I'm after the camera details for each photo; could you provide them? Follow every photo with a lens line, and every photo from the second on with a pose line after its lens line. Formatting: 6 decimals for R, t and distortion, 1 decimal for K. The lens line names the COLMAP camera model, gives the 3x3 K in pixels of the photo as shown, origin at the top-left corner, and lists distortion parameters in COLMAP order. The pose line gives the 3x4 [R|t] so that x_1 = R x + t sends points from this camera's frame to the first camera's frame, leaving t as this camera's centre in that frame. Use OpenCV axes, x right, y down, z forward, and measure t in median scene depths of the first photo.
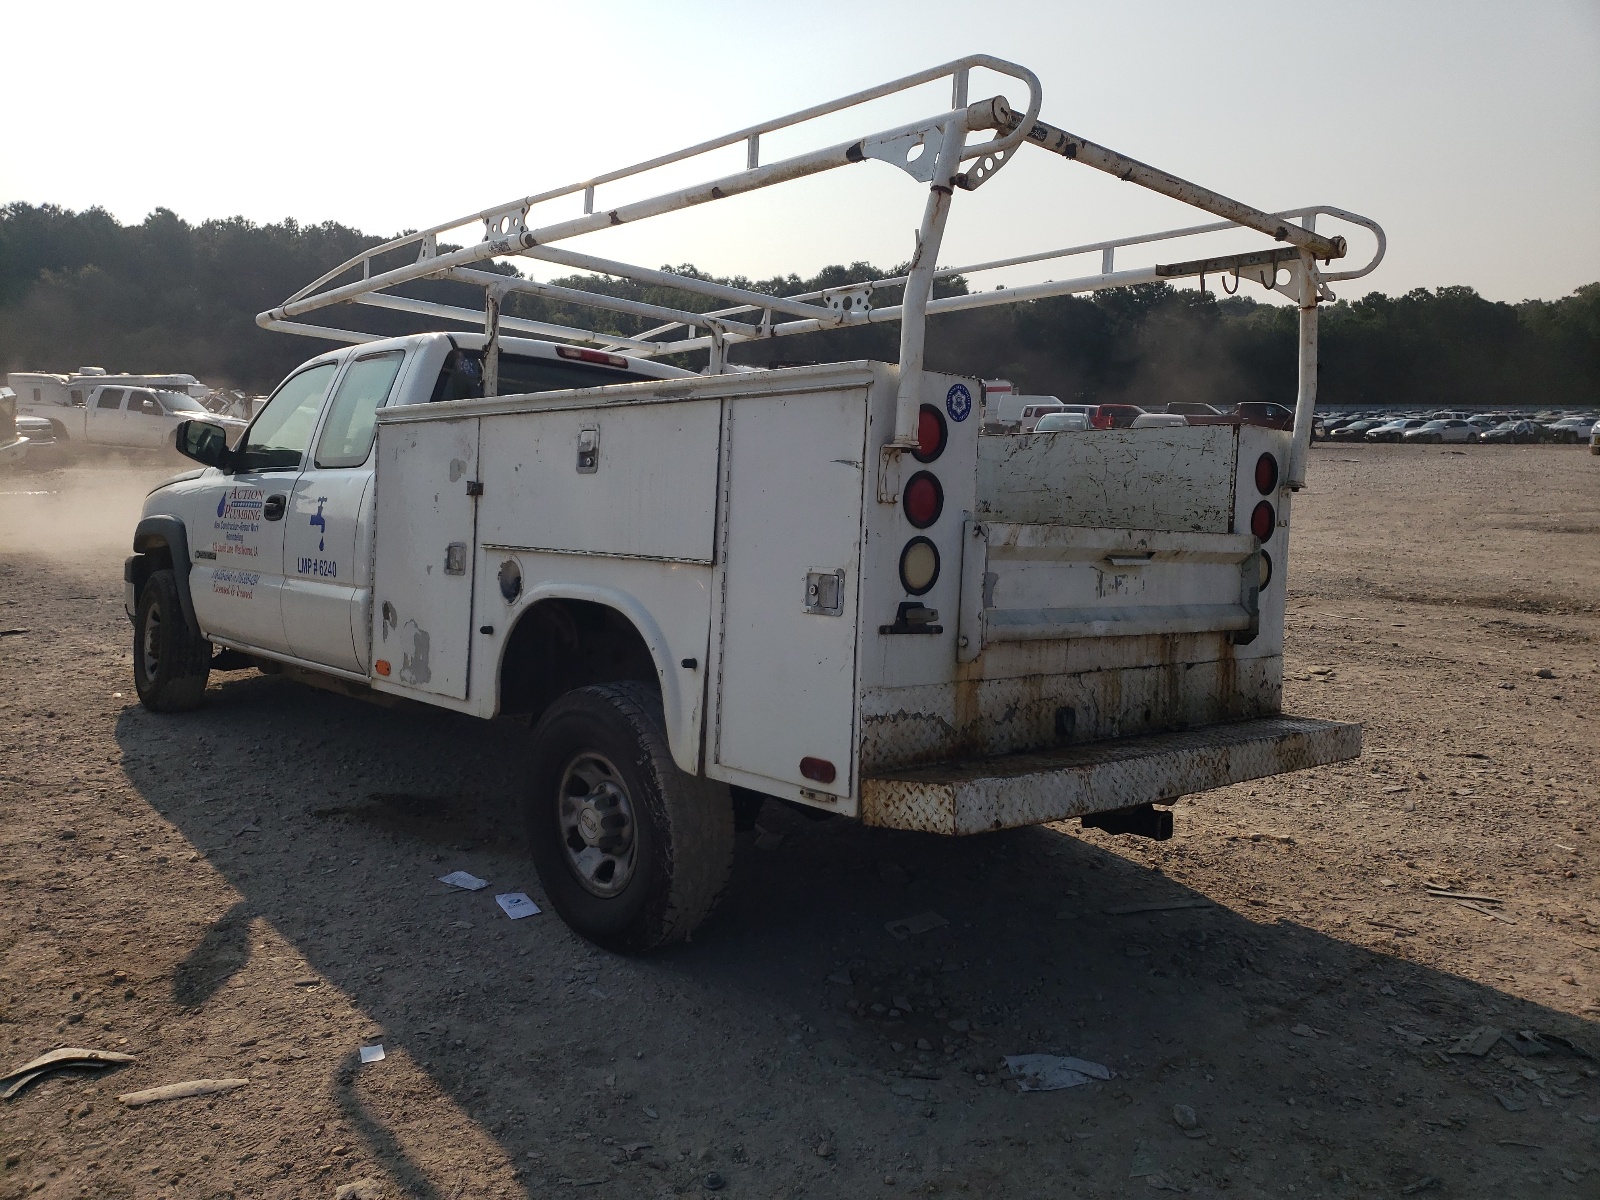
lens RADIAL K [[1303.7, 0, 801.9], [0, 1303.7, 613.2], [0, 0, 1]] dist [0.028422, -0.001419]
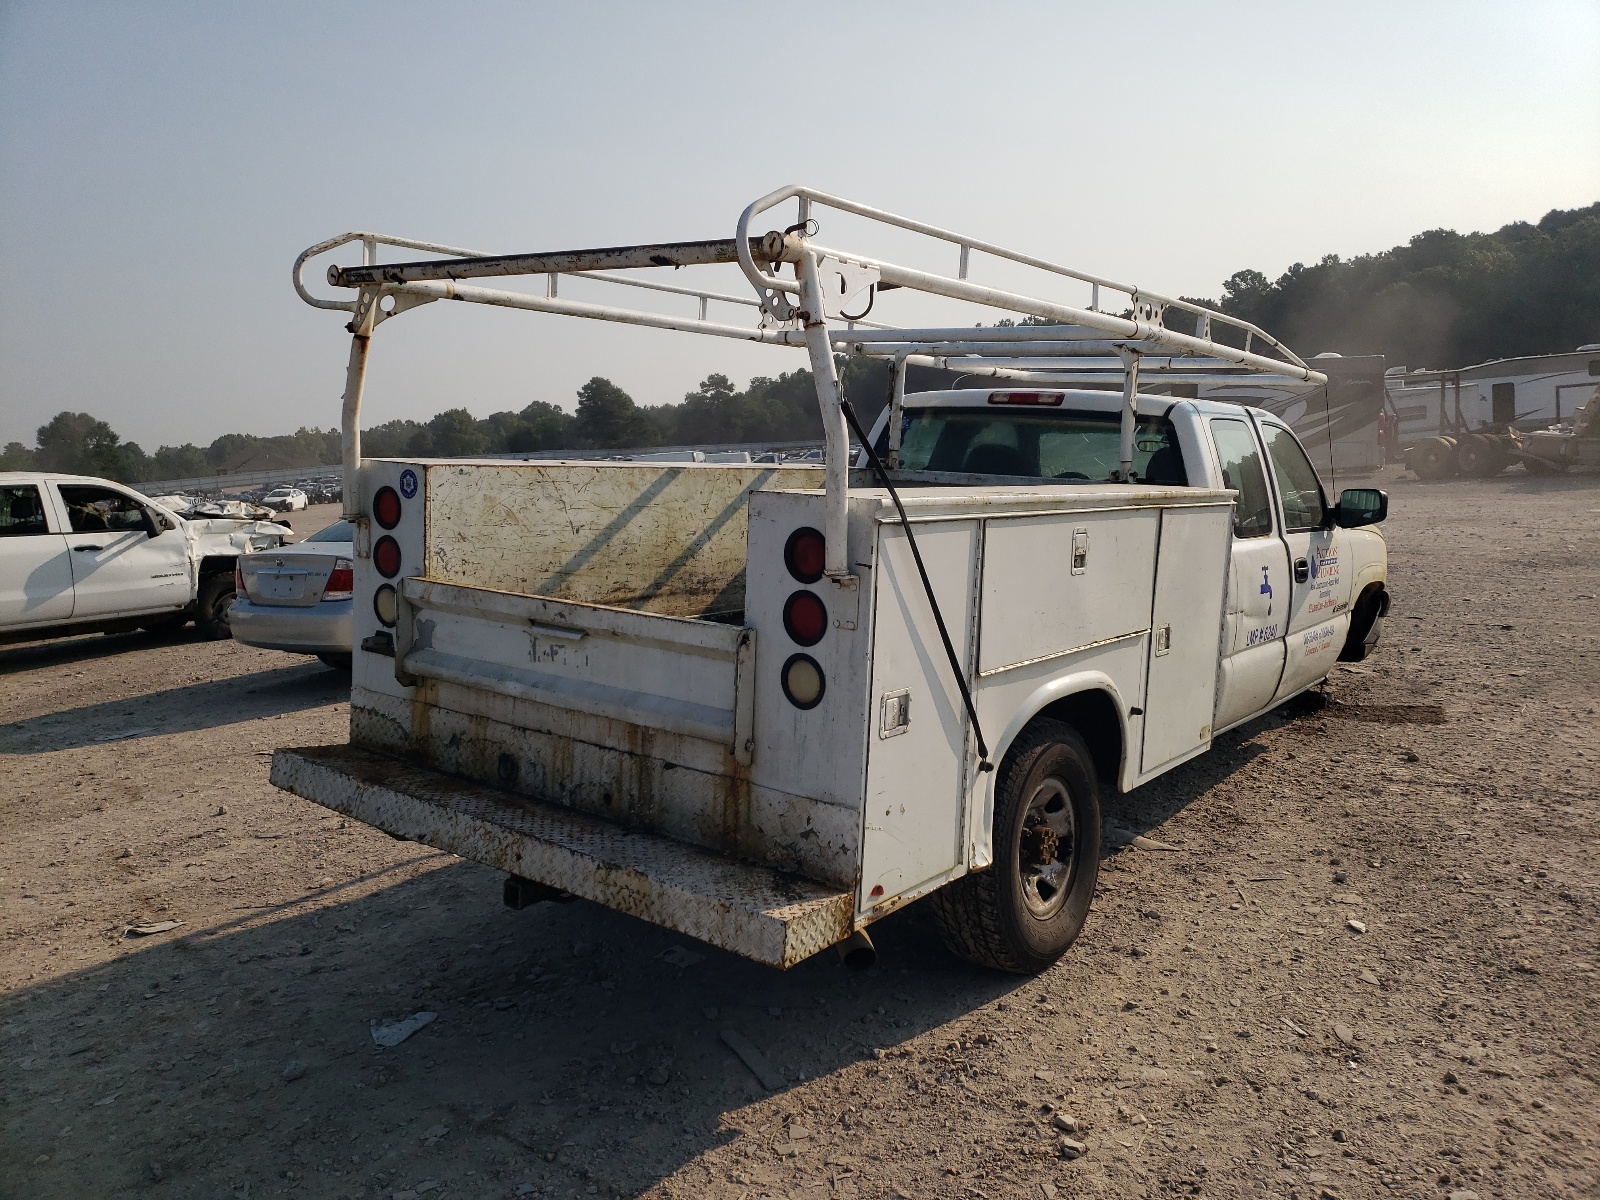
lens RADIAL K [[1219.2, 0, 800.0], [0, 1219.2, 600.0], [0, 0, 1]] dist [-0.004669, -0.002831]
pose [[0.196019, 0.101131, -0.975371, 1.200213], [-0.090816, 0.992265, 0.084631, -0.160883], [0.976386, 0.071990, 0.203687, 0.995529]]
